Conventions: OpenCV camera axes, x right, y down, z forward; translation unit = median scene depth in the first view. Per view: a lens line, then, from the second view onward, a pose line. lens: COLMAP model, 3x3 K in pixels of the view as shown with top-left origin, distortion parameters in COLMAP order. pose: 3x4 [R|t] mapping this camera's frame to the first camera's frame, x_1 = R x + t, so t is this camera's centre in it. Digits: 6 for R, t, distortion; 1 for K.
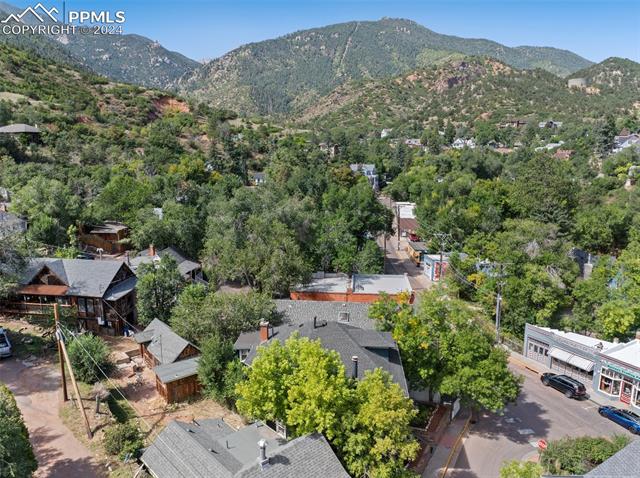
lens RADIAL K [[455.3, 0, 320.0], [0, 455.3, 239.0], [0, 0, 1]] dist [-0.046469, 0.013873]
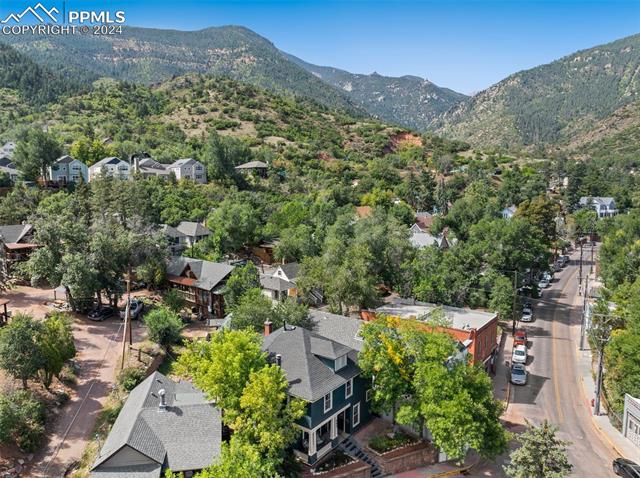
lens RADIAL K [[455.3, 0, 320.0], [0, 455.3, 239.0], [0, 0, 1]] dist [-0.046469, 0.013873]
pose [[0.841426, 0.059551, -0.537081, 0.102190], [-0.096244, 0.994533, -0.040510, 0.000206], [0.531733, 0.085777, 0.842557, 0.006767]]
